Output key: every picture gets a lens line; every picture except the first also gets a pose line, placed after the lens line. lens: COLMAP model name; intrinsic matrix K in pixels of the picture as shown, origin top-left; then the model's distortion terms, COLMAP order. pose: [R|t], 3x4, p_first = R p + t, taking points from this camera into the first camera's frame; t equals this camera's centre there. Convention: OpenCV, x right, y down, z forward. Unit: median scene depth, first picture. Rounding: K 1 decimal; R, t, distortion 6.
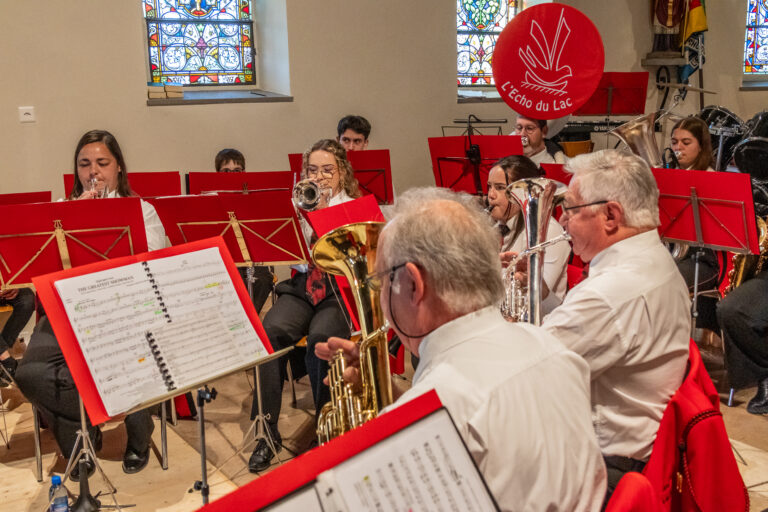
lens RADIAL K [[821.6, 0, 384.0], [0, 821.6, 256.0], [0, 0, 1]] dist [0.001381, 0.003662]
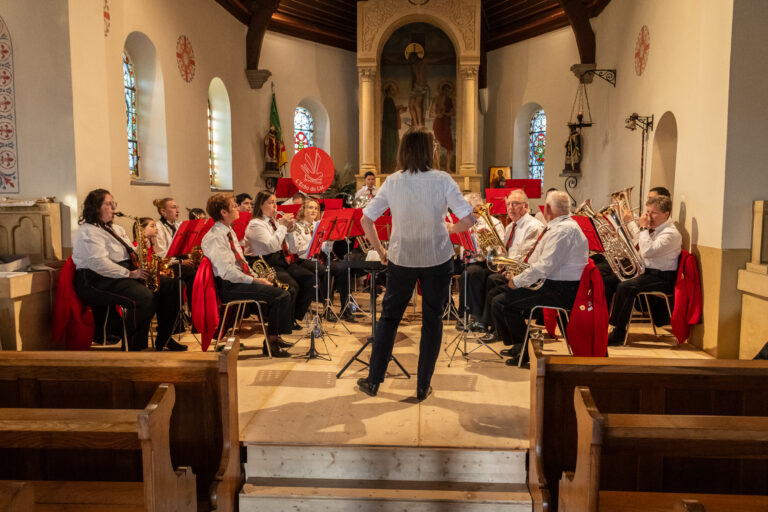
lens RADIAL K [[626.3, 0, 384.0], [0, 626.3, 256.0], [0, 0, 1]] dist [0.002271, -0.001565]
pose [[0.604950, -0.058910, 0.794081, -0.927783], [0.155677, 0.986764, -0.045395, 0.101210], [-0.780897, 0.151082, 0.606114, -0.191563]]
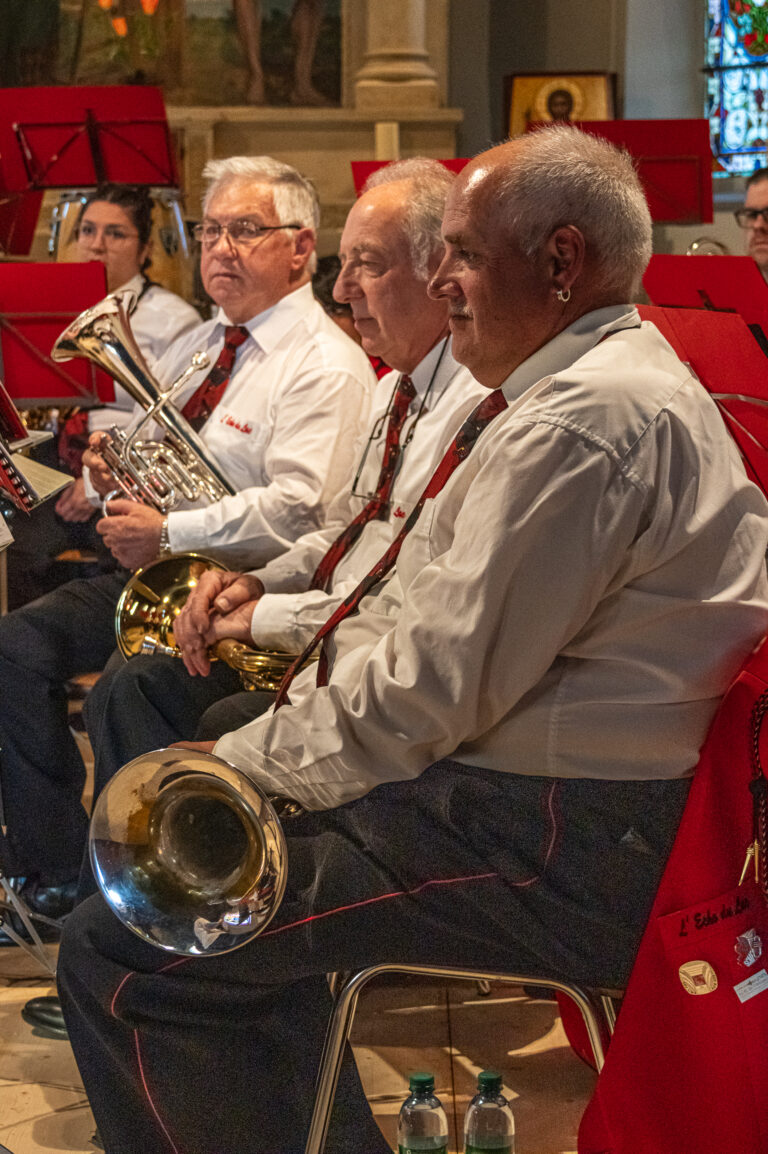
lens RADIAL K [[2645.6, 0, 384.0], [0, 2645.6, 577.0], [0, 0, 1]] dist [0.000444, -0.079860]
pose [[0.556303, -0.089269, 0.826171, -0.561560], [0.164782, 0.986320, -0.004382, 0.092661], [-0.814478, 0.138576, 0.563403, -0.123786]]
